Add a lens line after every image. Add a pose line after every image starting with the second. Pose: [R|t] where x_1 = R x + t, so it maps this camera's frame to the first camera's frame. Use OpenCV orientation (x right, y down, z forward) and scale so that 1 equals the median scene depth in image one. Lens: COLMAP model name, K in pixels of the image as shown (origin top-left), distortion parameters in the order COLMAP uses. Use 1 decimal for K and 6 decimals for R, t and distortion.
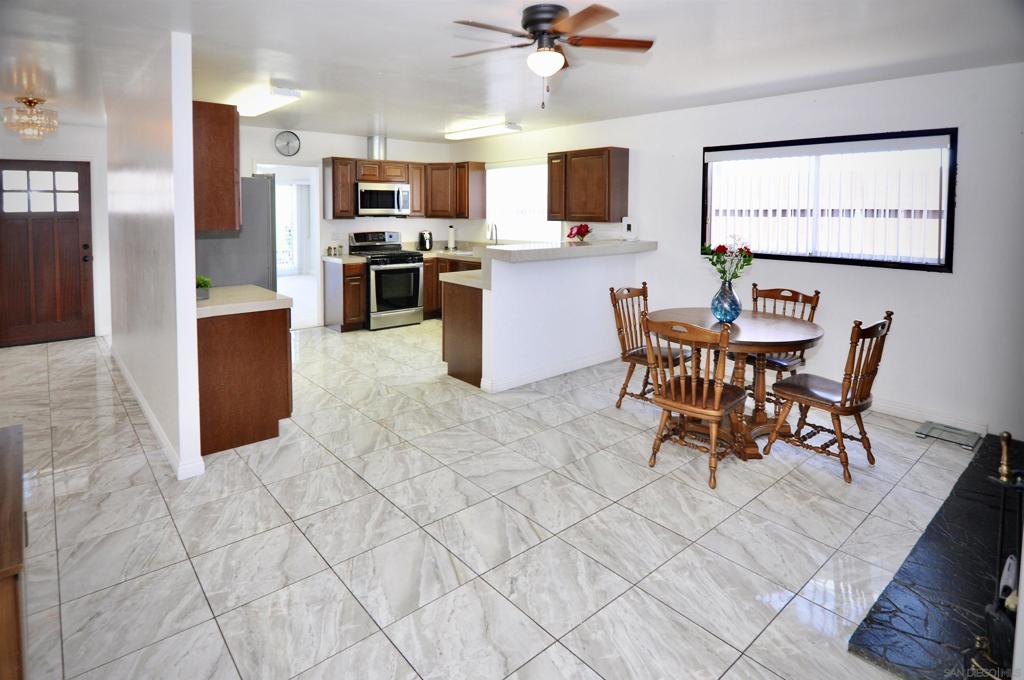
lens RADIAL K [[545.2, 0, 513.7], [0, 545.2, 229.6], [0, 0, 1]] dist [-0.022573, -0.001014]
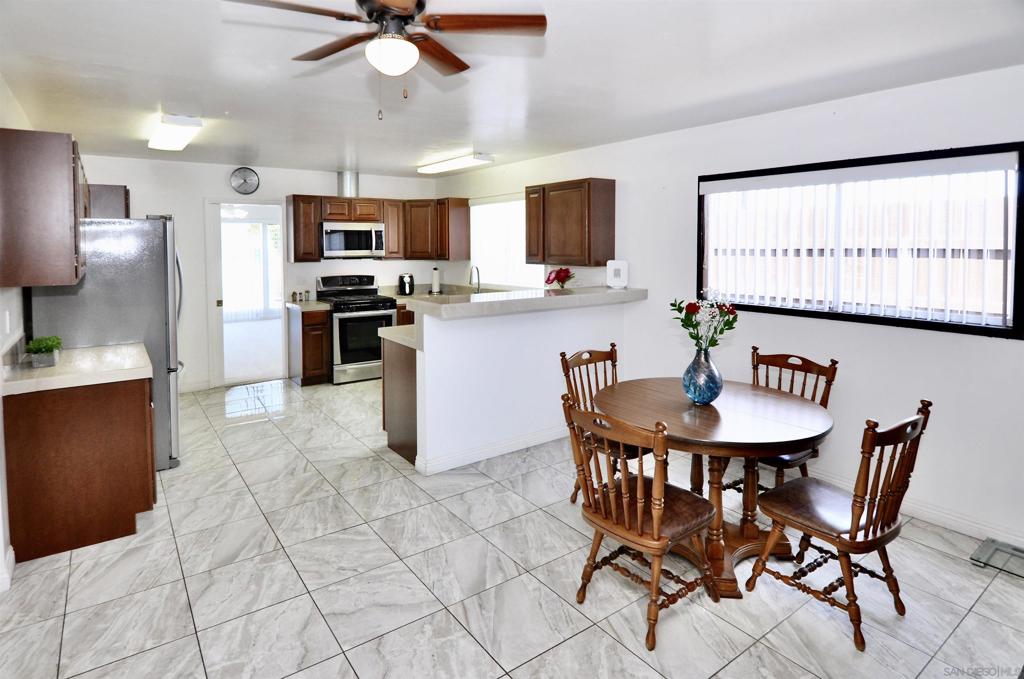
lens RADIAL K [[545.2, 0, 503.7], [0, 545.2, 259.9], [0, 0, 1]] dist [-0.022573, -0.001014]
pose [[0.995679, -0.003900, -0.092775, 0.111792], [0.002969, 0.999944, -0.010173, -0.013957], [0.092810, 0.009854, 0.995635, 0.130272]]
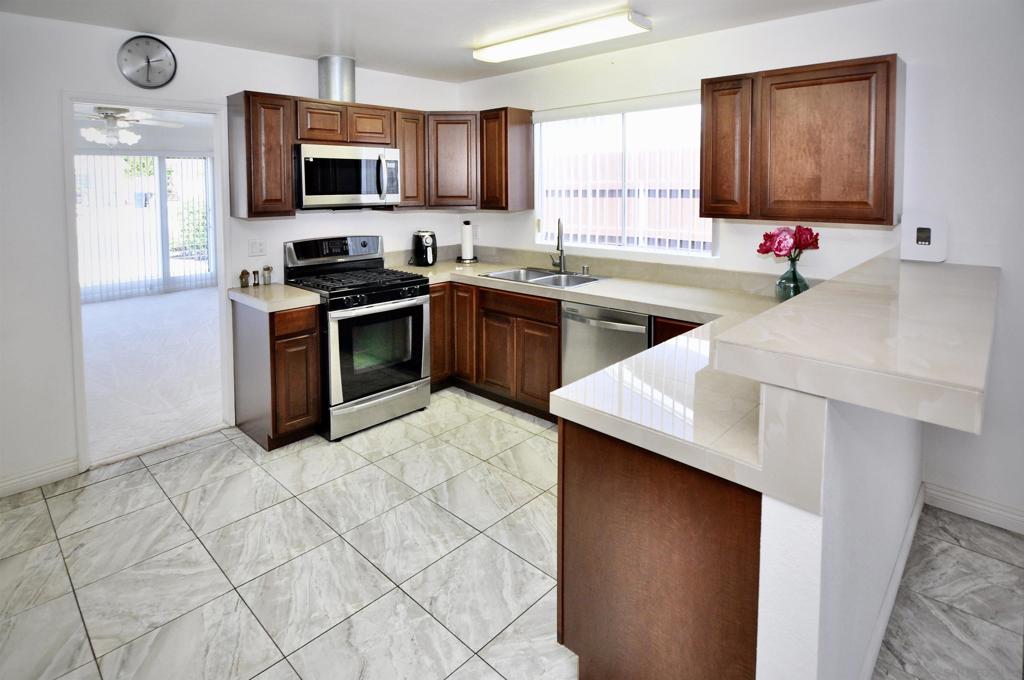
lens RADIAL K [[545.2, 0, 512.4], [0, 545.2, 208.8], [0, 0, 1]] dist [-0.022573, -0.001014]
pose [[0.997100, -0.011846, 0.075181, -0.143250], [0.011377, 0.999913, 0.006660, -0.030338], [-0.075253, -0.005786, 0.997148, 0.535836]]
